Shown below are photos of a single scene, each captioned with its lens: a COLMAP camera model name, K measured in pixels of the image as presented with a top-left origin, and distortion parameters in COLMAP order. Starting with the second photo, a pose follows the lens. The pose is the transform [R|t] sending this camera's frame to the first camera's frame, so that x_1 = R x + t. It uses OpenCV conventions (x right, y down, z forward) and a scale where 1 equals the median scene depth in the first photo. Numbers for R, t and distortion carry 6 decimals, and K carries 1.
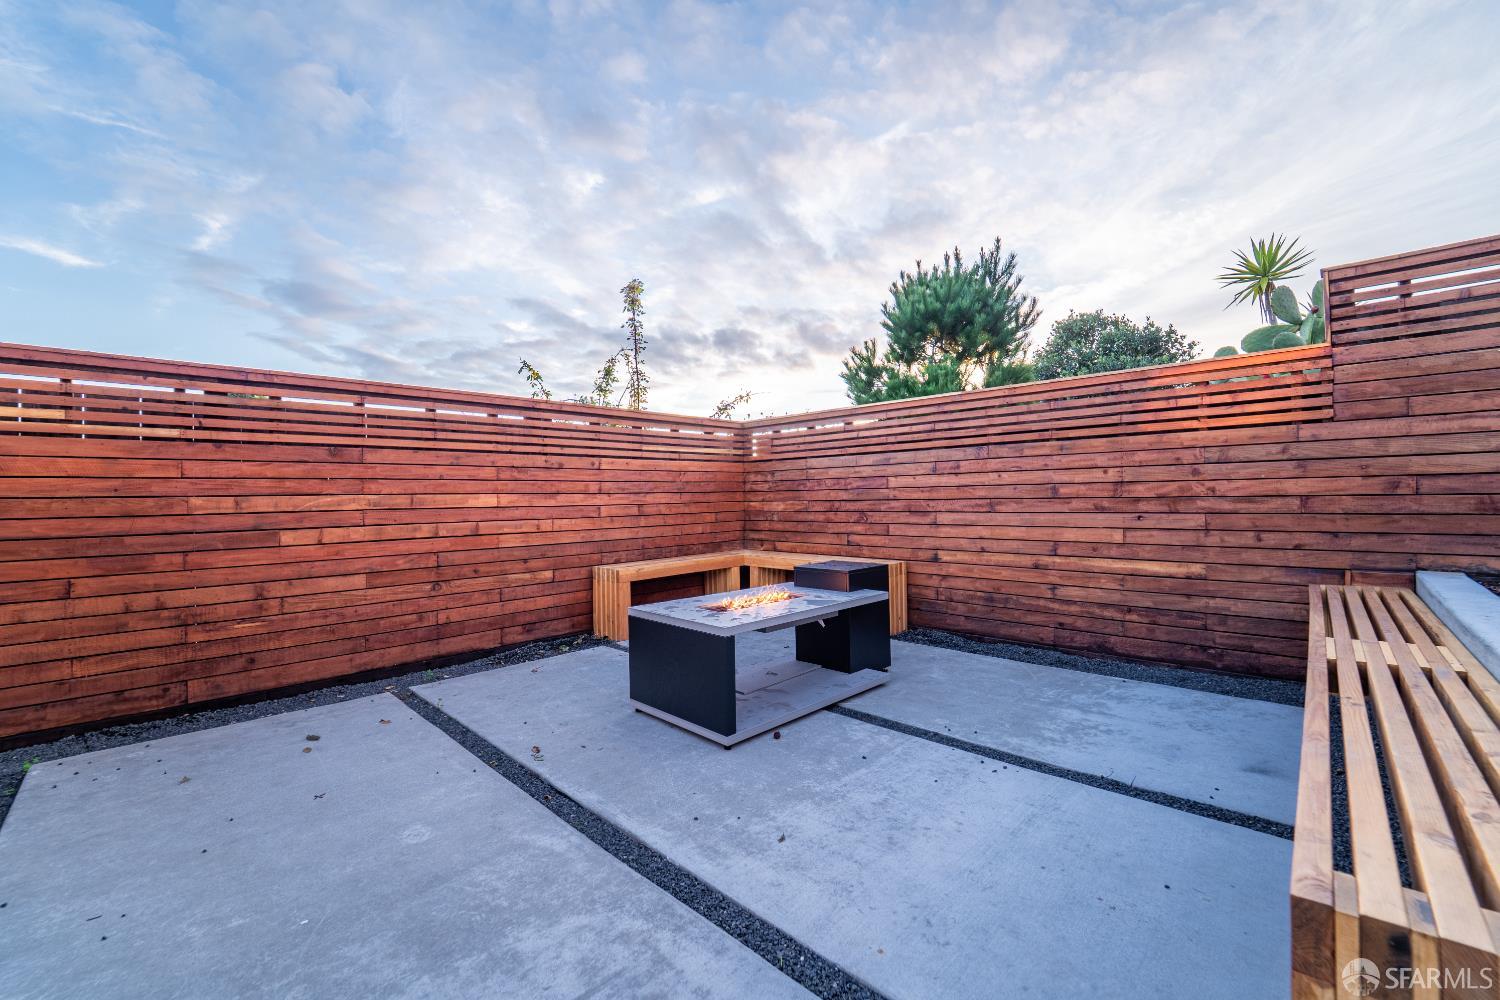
lens RADIAL K [[617.5, 0, 750.4], [0, 617.5, 486.4], [0, 0, 1]] dist [-0.021197, -0.000074]
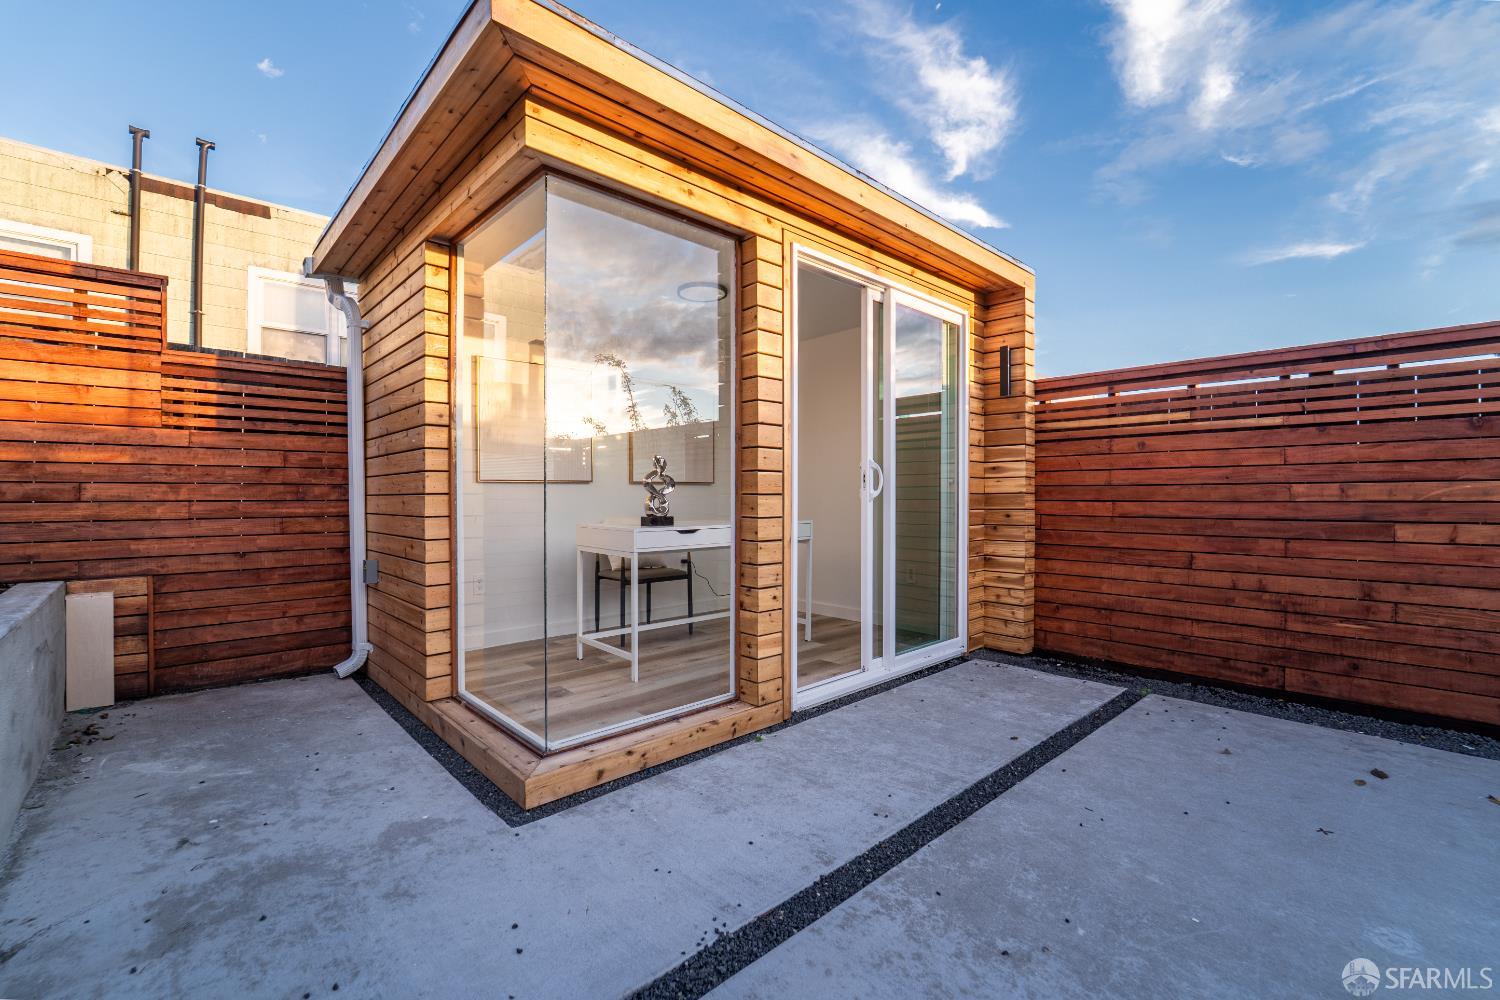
lens RADIAL K [[636.1, 0, 741.1], [0, 636.1, 486.0], [0, 0, 1]] dist [-0.022532, -0.000064]
pose [[-0.053117, 0.004439, -0.998578, 0.146100], [0.019897, 0.999796, 0.003386, -0.000168], [0.998390, -0.019689, -0.053194, 0.159253]]
